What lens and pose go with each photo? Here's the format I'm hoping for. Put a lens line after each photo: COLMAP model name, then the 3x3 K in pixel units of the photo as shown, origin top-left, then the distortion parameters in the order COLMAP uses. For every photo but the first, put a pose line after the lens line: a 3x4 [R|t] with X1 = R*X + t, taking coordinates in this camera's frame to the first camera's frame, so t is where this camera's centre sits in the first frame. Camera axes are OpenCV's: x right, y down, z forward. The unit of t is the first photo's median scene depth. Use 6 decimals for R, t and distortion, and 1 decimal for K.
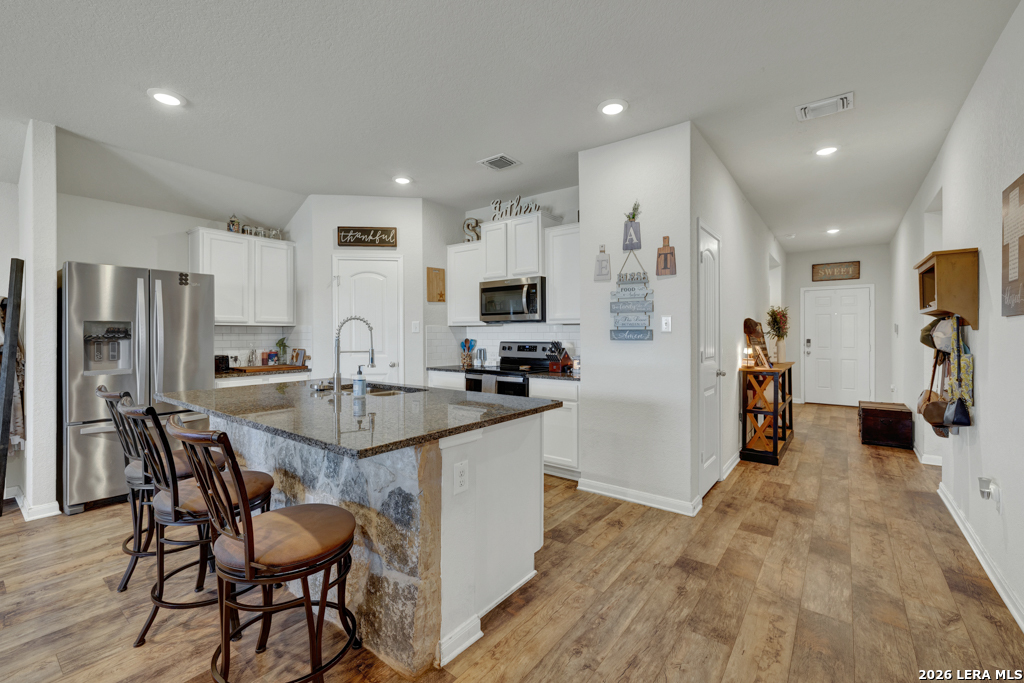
lens RADIAL K [[439.0, 0, 509.3], [0, 439.0, 332.9], [0, 0, 1]] dist [0.003086, 0.000915]
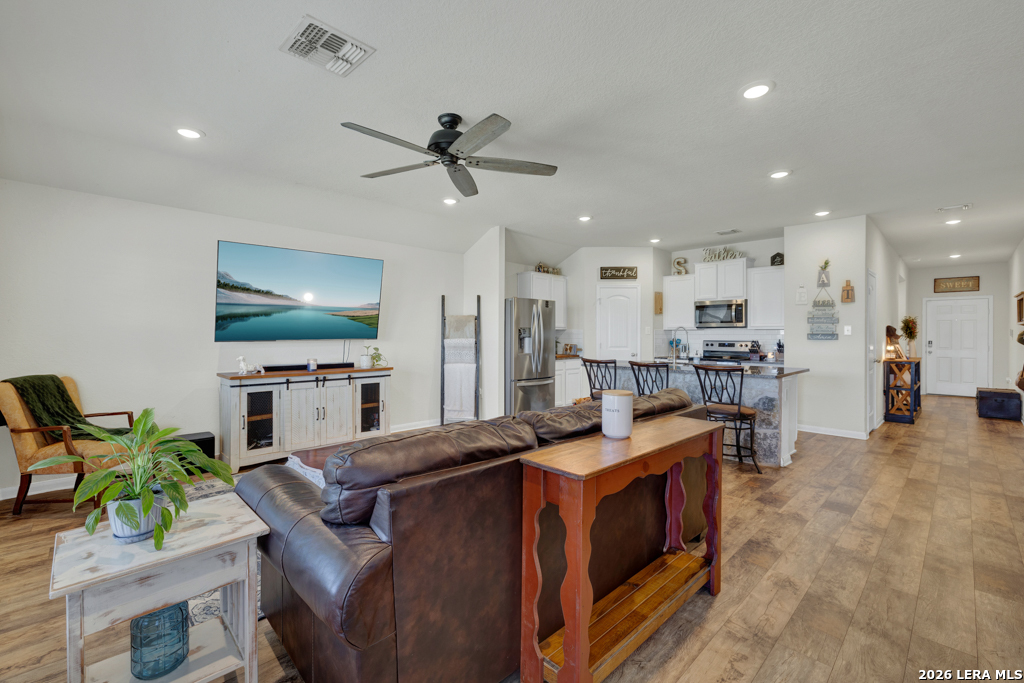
lens RADIAL K [[439.0, 0, 514.3], [0, 439.0, 333.4], [0, 0, 1]] dist [0.003086, 0.000915]
pose [[0.989717, 0.005090, -0.142948, -0.506700], [-0.004962, 0.999987, 0.001249, -0.003242], [0.142952, -0.000527, 0.989729, -0.658393]]
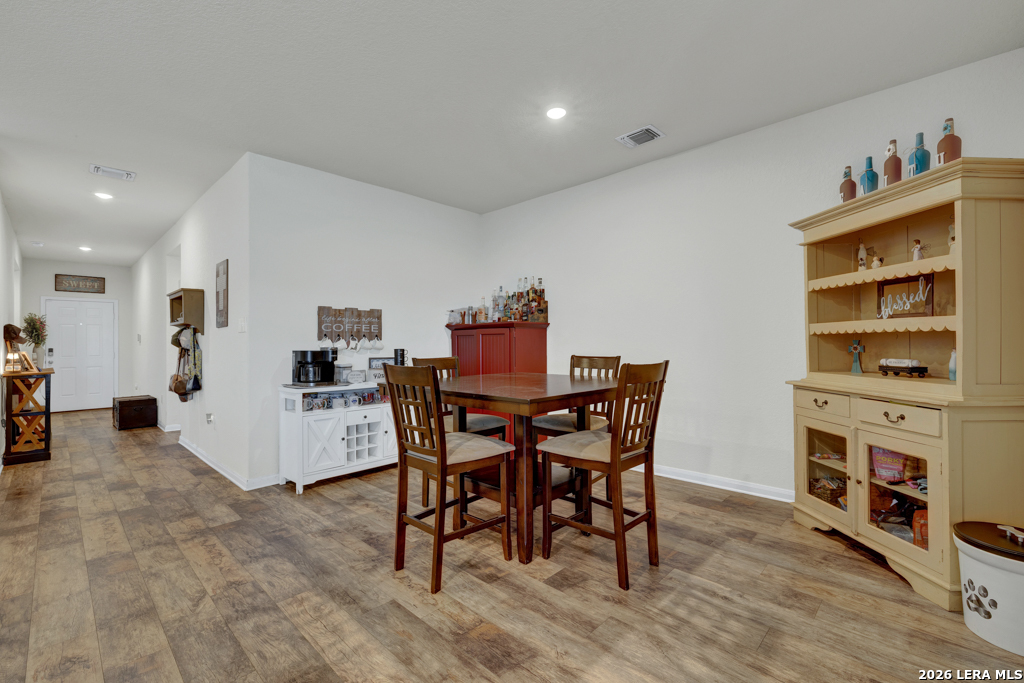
lens RADIAL K [[439.0, 0, 495.0], [0, 439.0, 342.2], [0, 0, 1]] dist [0.003086, 0.000915]
pose [[0.134737, 0.002479, 0.990878, -0.316962], [0.008070, 0.999961, -0.003599, 0.021869], [-0.990849, 0.008481, 0.134711, -0.238560]]
